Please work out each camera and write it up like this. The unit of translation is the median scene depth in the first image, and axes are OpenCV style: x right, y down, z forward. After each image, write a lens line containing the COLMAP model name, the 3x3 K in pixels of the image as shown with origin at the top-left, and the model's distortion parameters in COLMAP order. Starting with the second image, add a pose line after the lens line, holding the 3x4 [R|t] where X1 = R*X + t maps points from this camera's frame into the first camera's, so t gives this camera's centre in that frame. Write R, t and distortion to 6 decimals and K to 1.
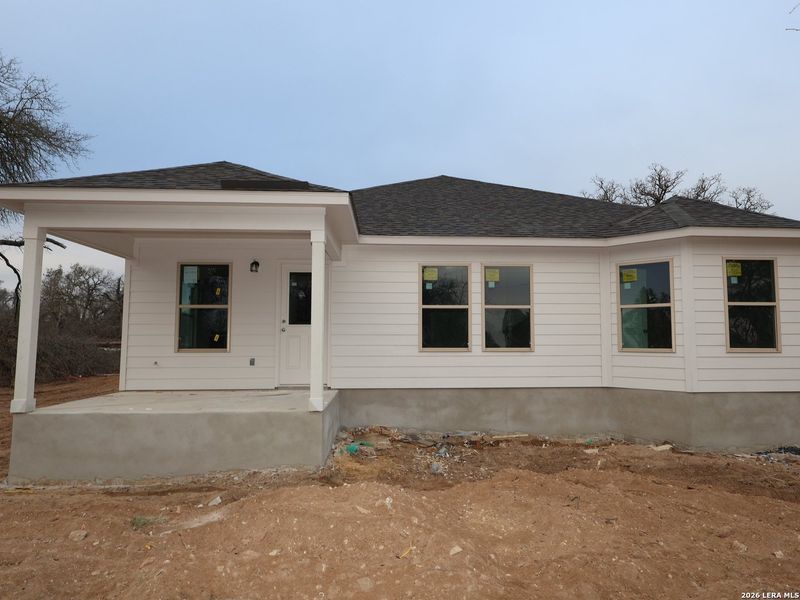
lens RADIAL K [[515.1, 0, 405.4], [0, 515.1, 304.5], [0, 0, 1]] dist [0.000139, 0.000835]
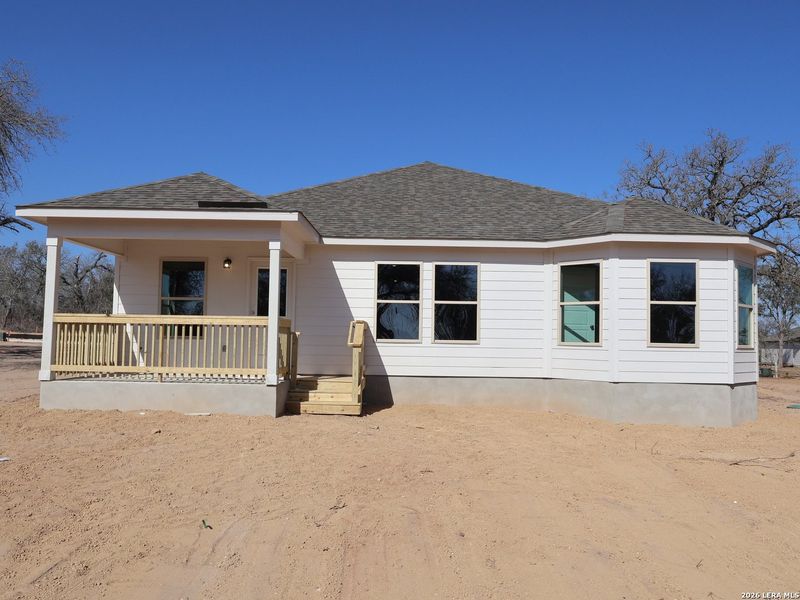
lens RADIAL K [[676.7, 0, 395.0], [0, 676.7, 297.8], [0, 0, 1]] dist [0.011249, -0.006813]
pose [[0.998024, 0.012485, -0.061573, 0.164225], [-0.011912, 0.999882, 0.009663, -0.017792], [0.061687, -0.008910, 0.998056, -0.451472]]
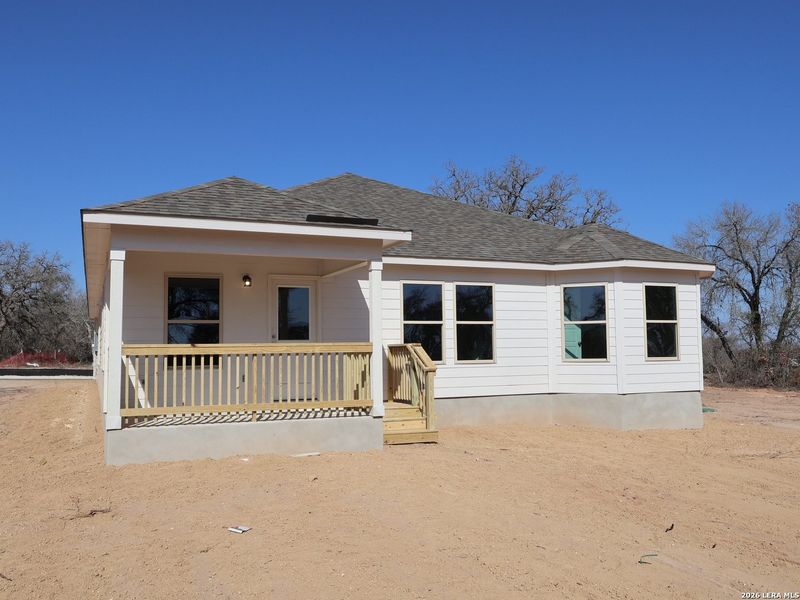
lens RADIAL K [[705.9, 0, 404.7], [0, 705.9, 297.8], [0, 0, 1]] dist [0.012495, -0.001551]
pose [[0.936814, 0.015201, 0.349498, -0.484628], [-0.011856, 0.999861, -0.011709, -0.029704], [-0.349628, 0.006826, 0.936864, -0.368867]]
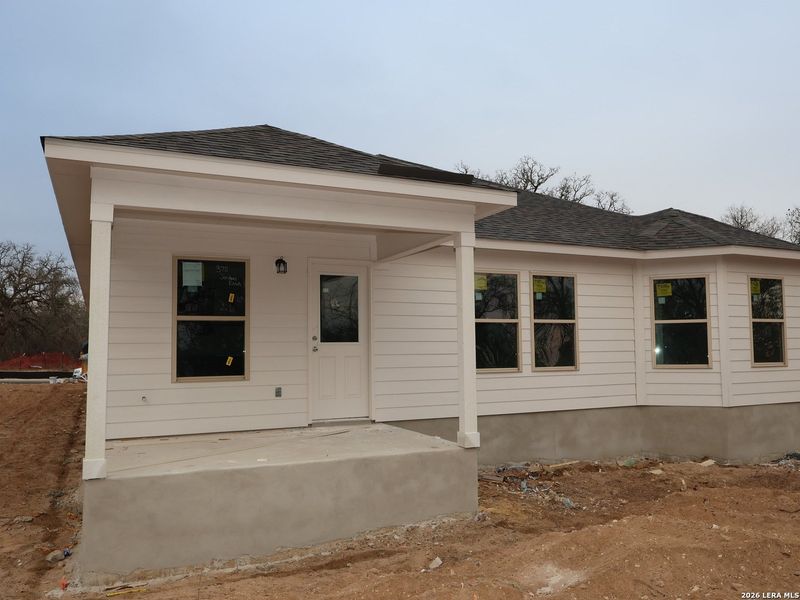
lens RADIAL K [[656.7, 0, 420.2], [0, 656.7, 311.9], [0, 0, 1]] dist [-0.000123, 0.003054]
pose [[0.923318, 0.012036, 0.383847, -0.476857], [-0.013650, 0.999906, 0.001482, -0.010670], [-0.383793, -0.006608, 0.923395, 0.030292]]
